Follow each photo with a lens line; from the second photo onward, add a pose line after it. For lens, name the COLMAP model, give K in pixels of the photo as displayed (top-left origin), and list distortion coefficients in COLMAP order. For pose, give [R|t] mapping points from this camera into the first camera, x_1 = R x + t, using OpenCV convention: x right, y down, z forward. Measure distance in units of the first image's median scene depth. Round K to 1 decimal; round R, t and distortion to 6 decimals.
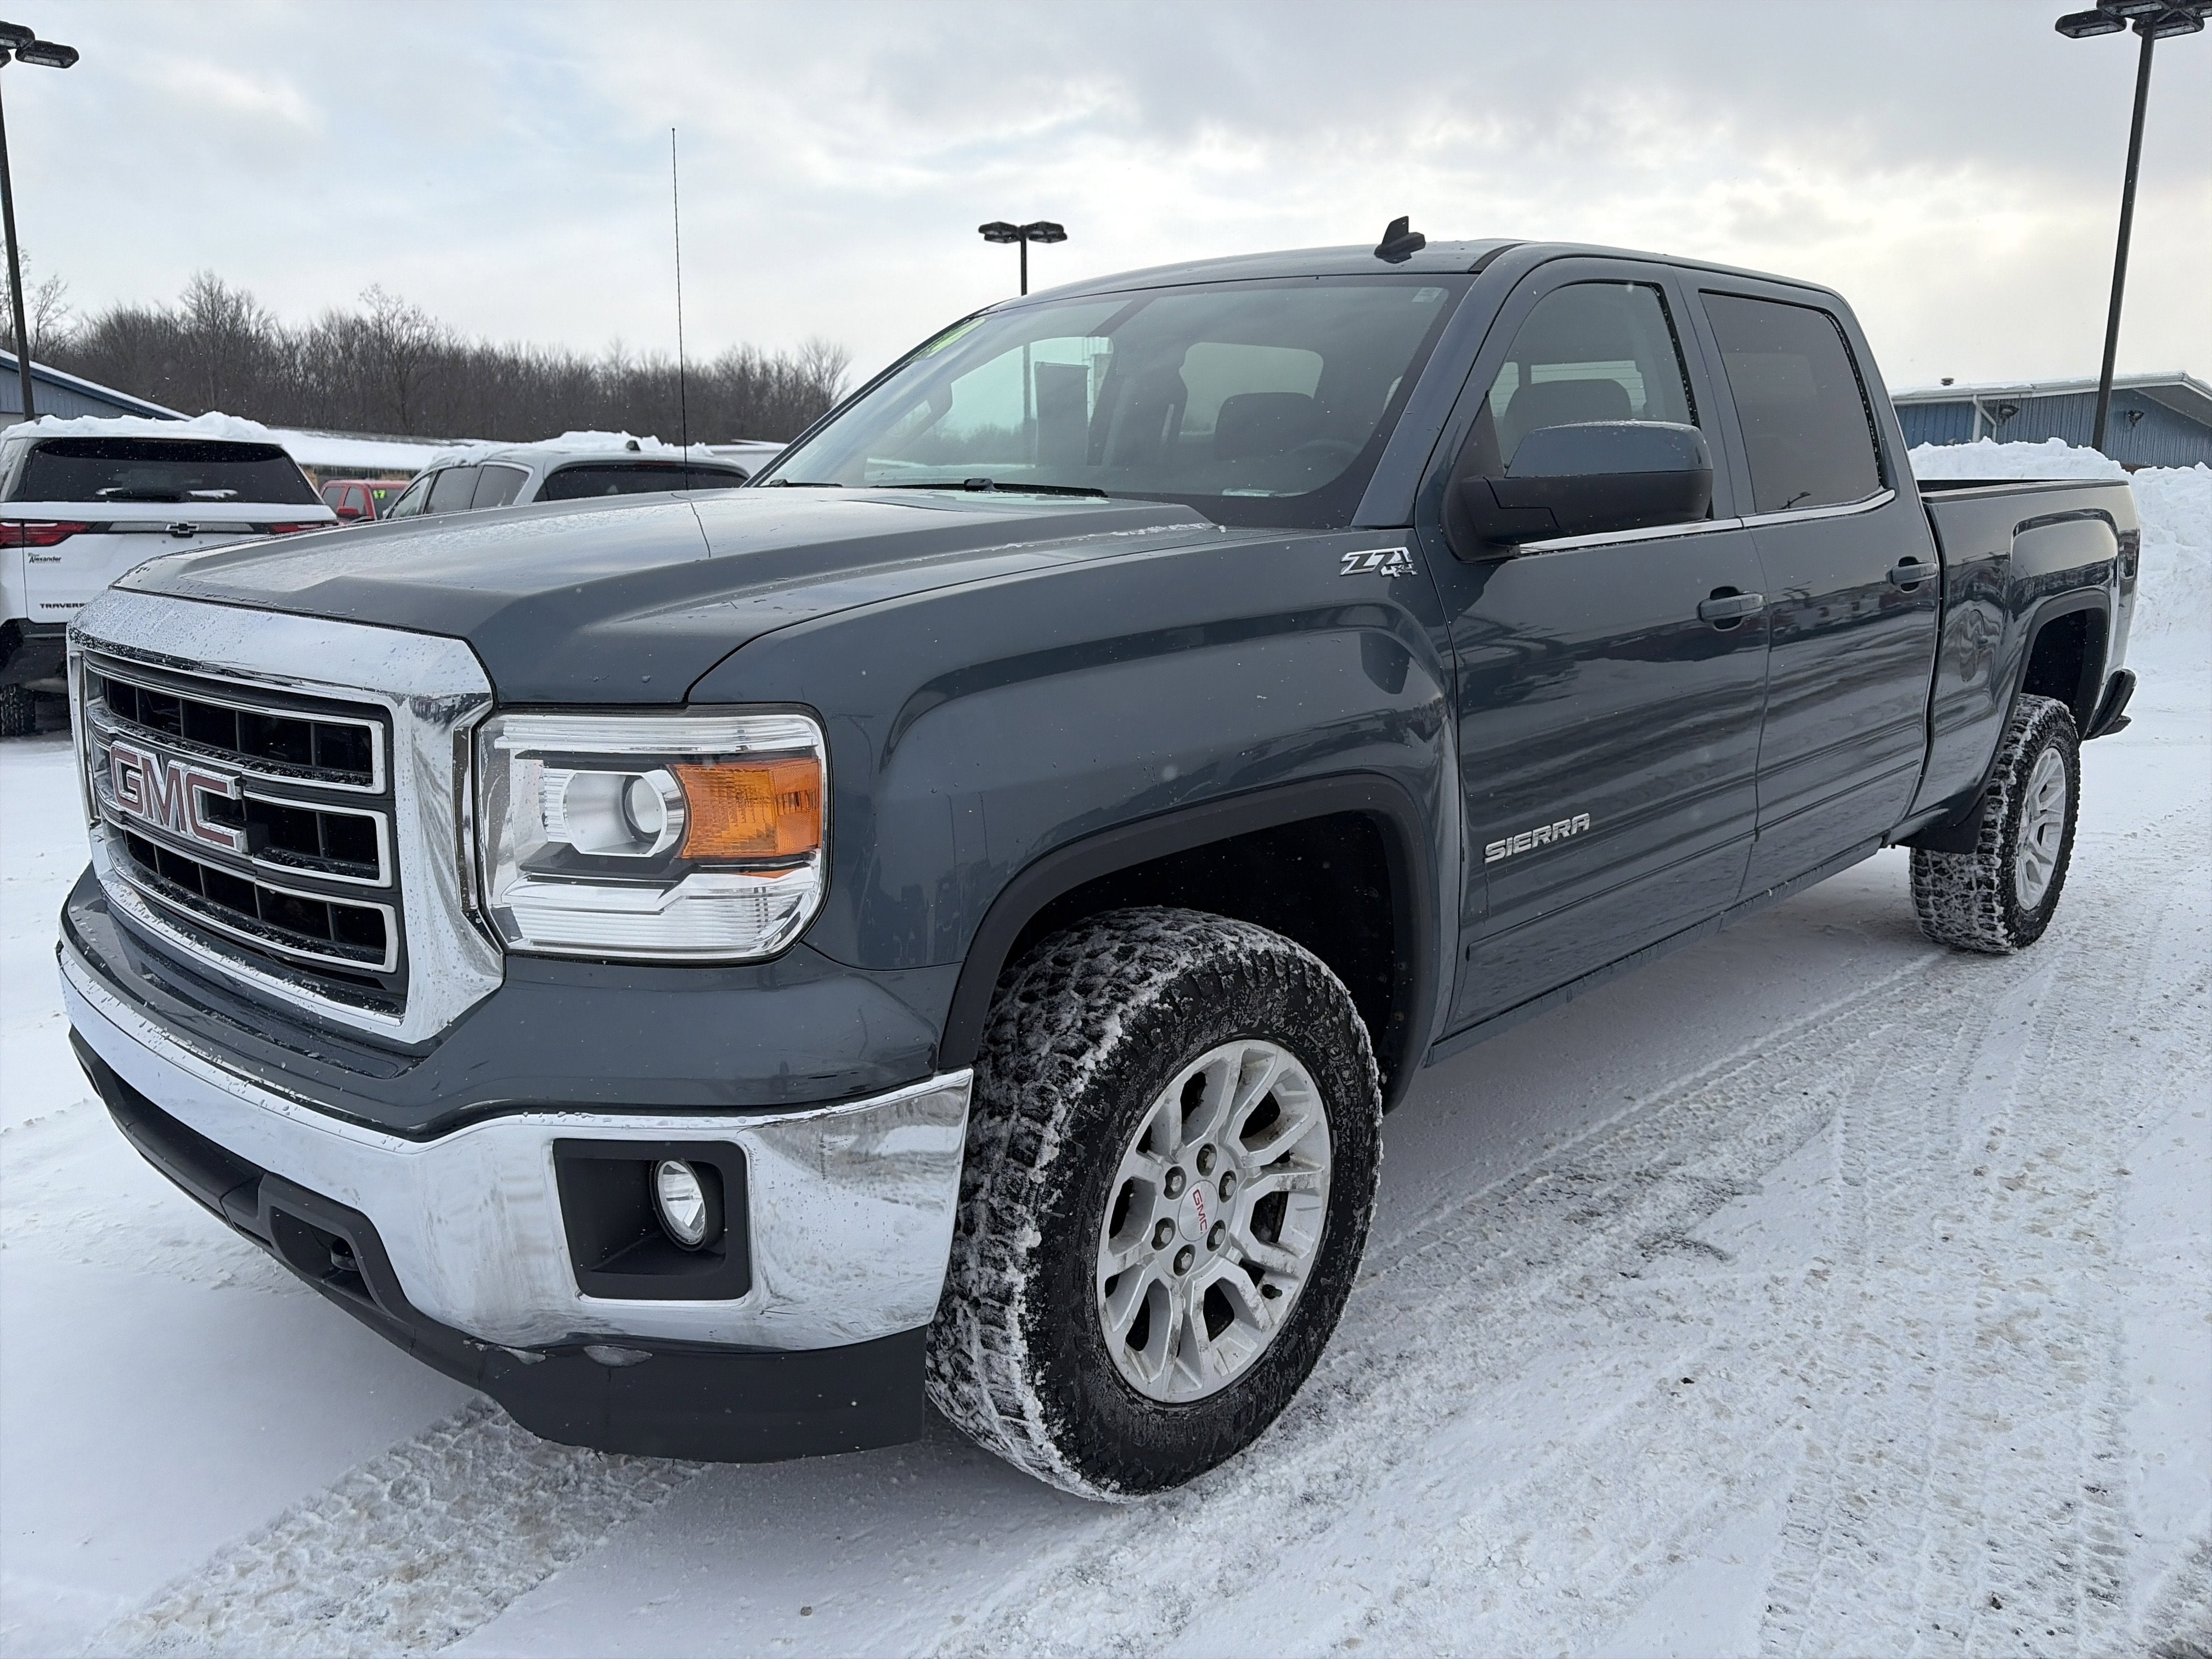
lens RADIAL K [[1709.5, 0, 1098.5], [0, 1709.5, 814.3], [0, 0, 1]] dist [0.050614, -0.064990]
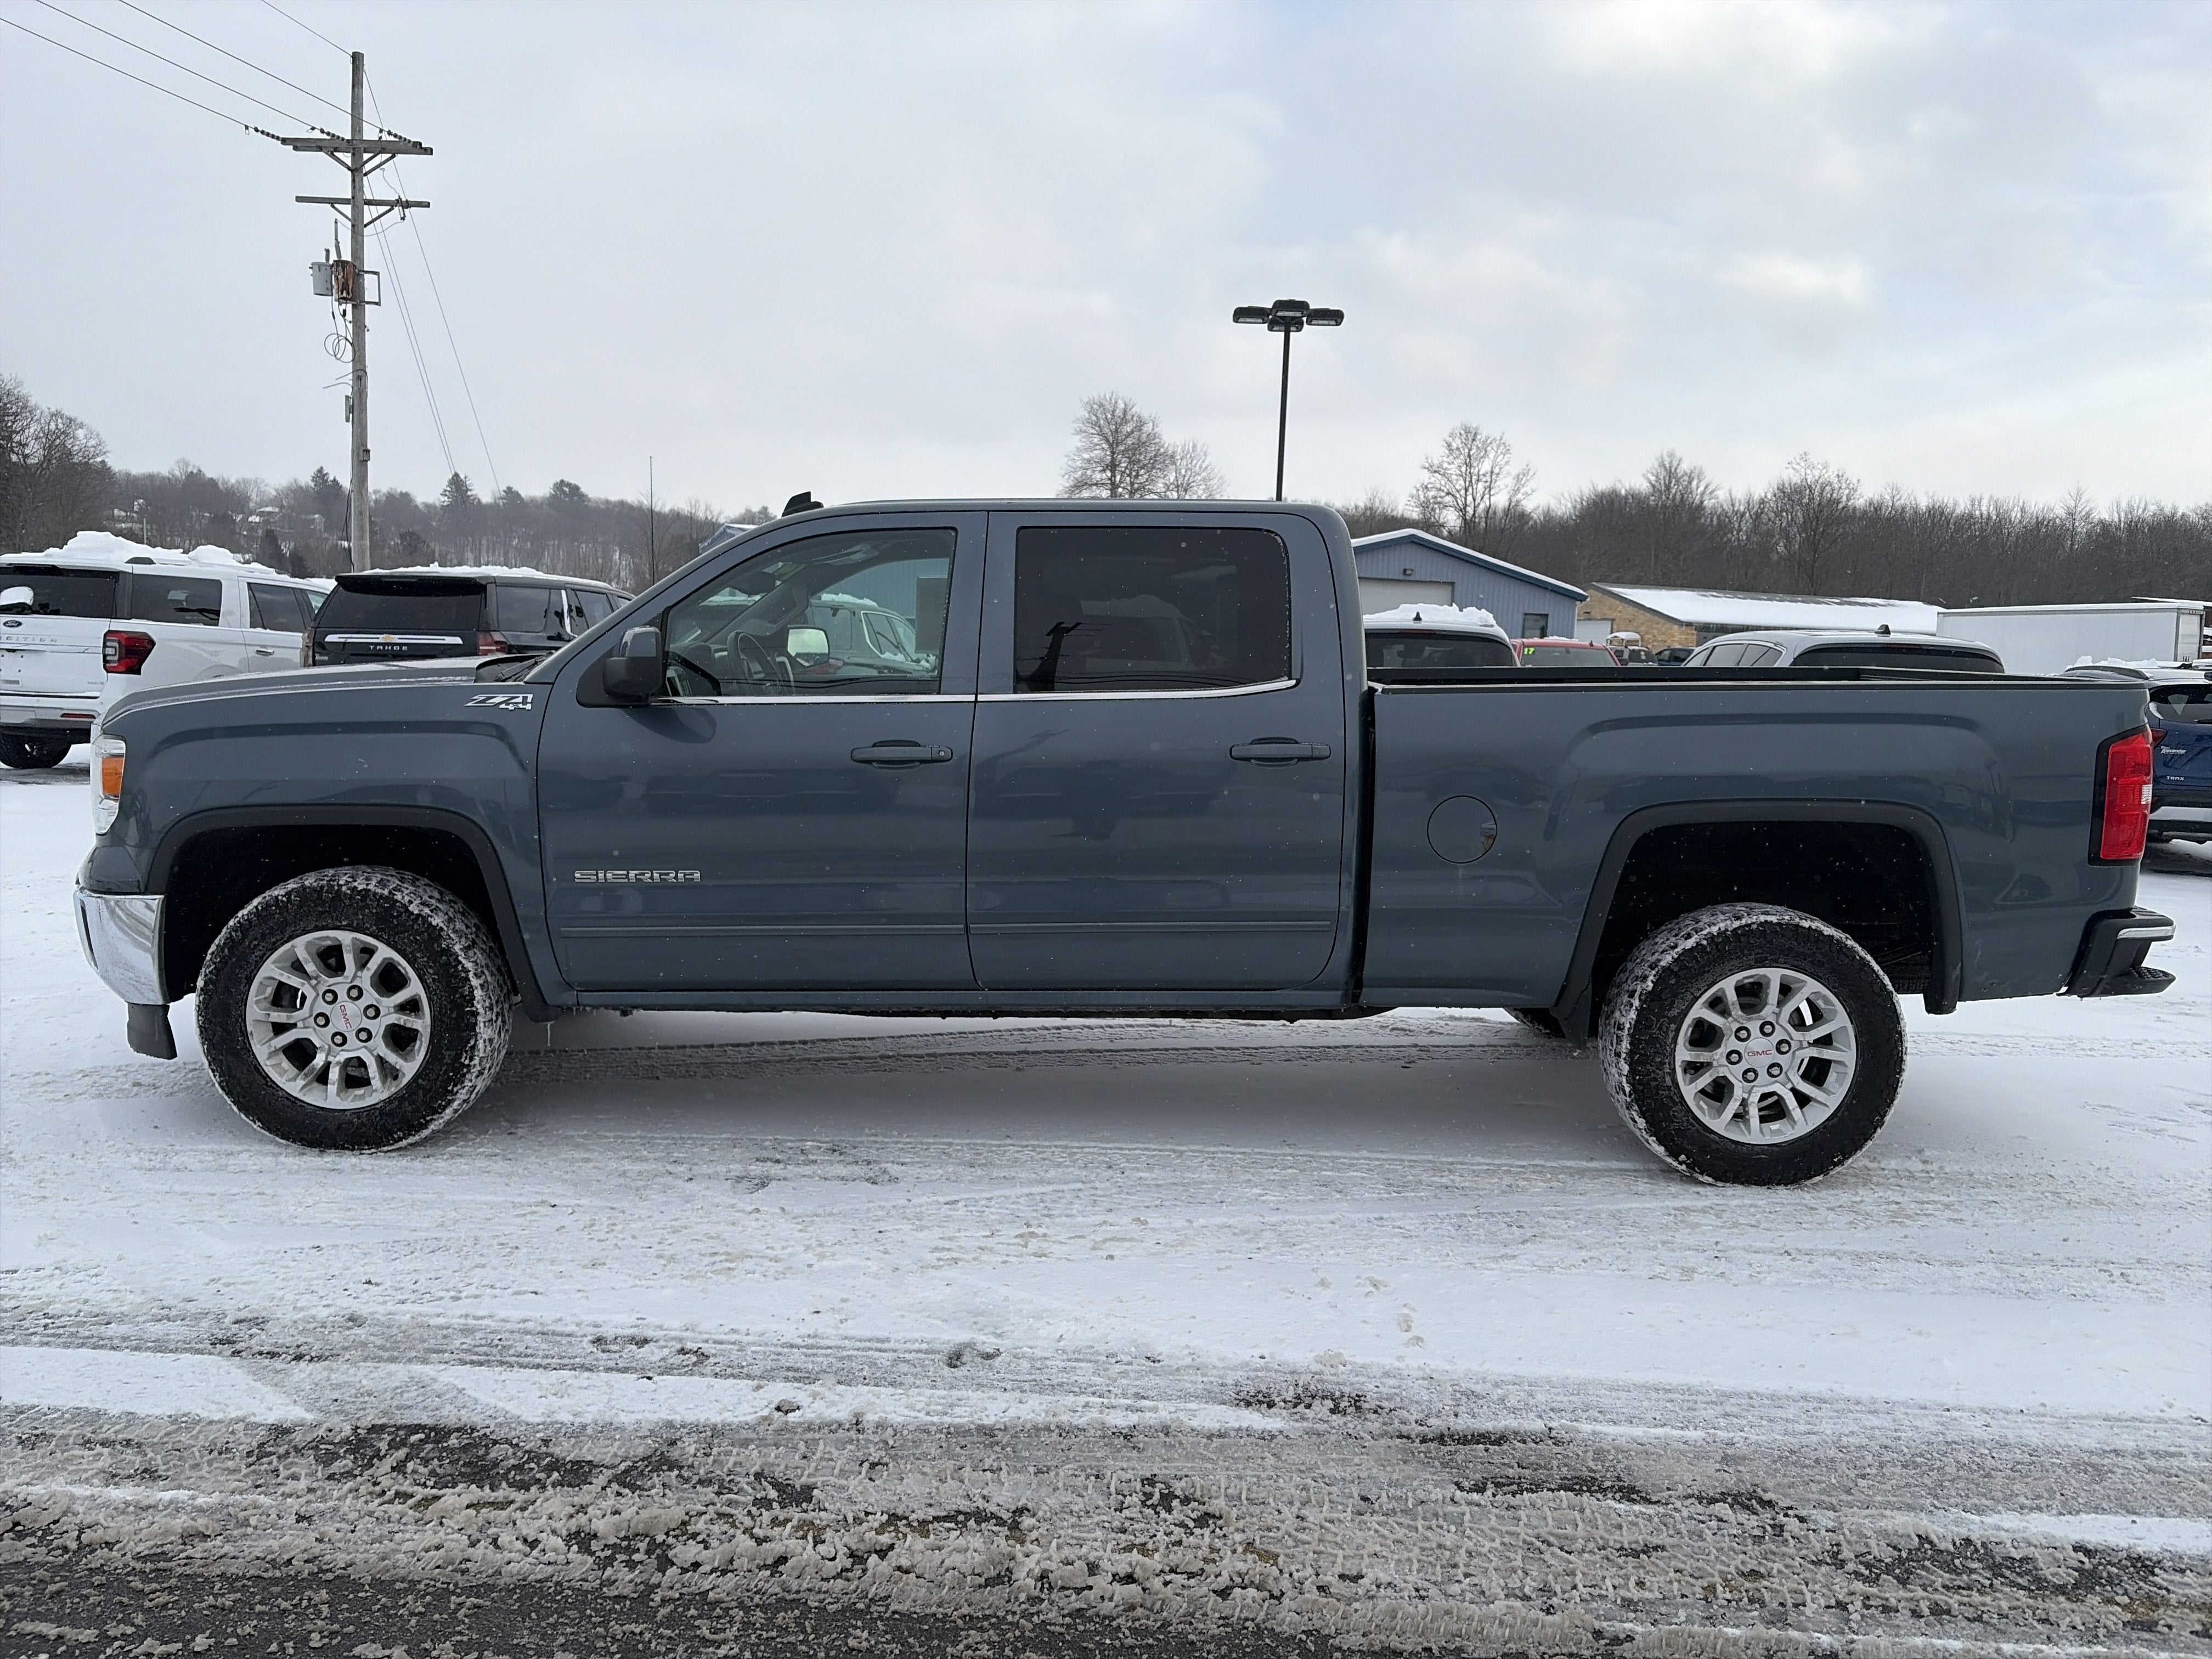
lens RADIAL K [[1709.5, 0, 1098.5], [0, 1709.5, 814.3], [0, 0, 1]] dist [0.050614, -0.064990]
pose [[0.670428, 0.091062, -0.736365, 1.410053], [-0.155220, 0.987694, -0.019178, -0.066193], [0.725557, 0.127156, 0.676312, 0.169081]]
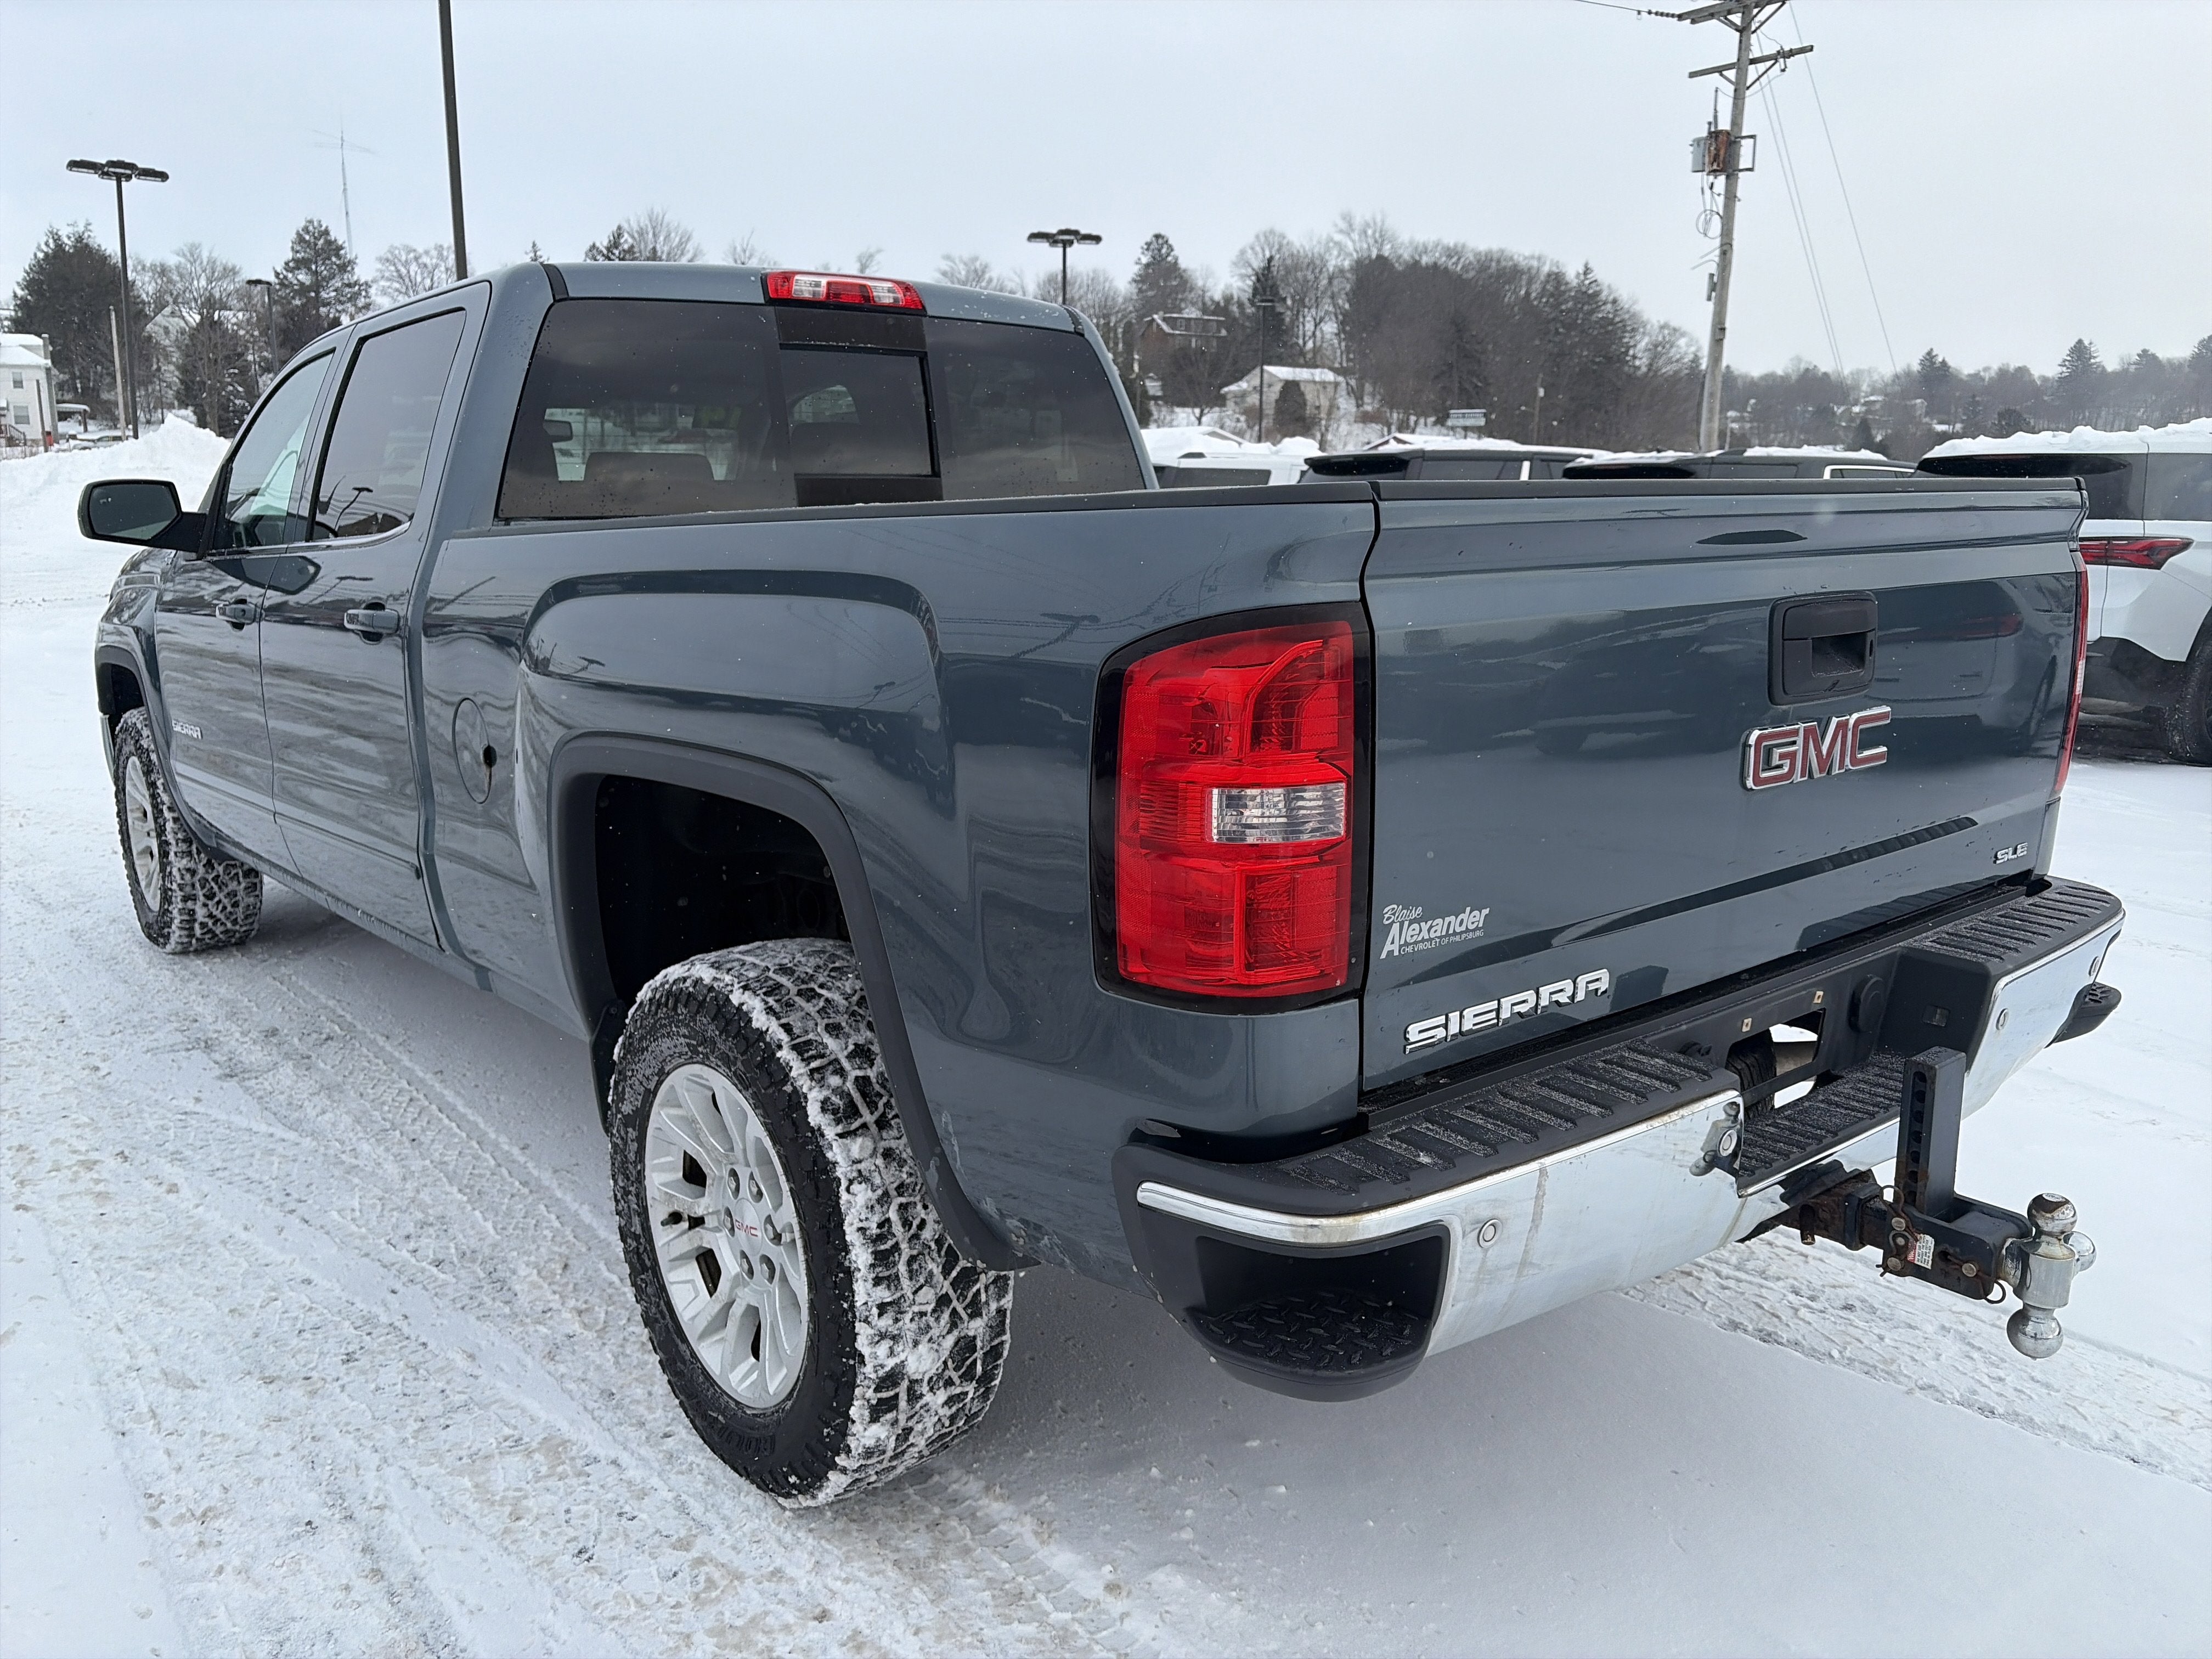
lens RADIAL K [[1672.6, 0, 1046.6], [0, 1672.6, 834.5], [0, 0, 1]] dist [0.047521, -0.039026]
pose [[-0.155441, 0.185488, -0.970274, 1.397337], [-0.171876, 0.962153, 0.211470, -0.304232], [0.972778, 0.199638, -0.117677, 1.634264]]
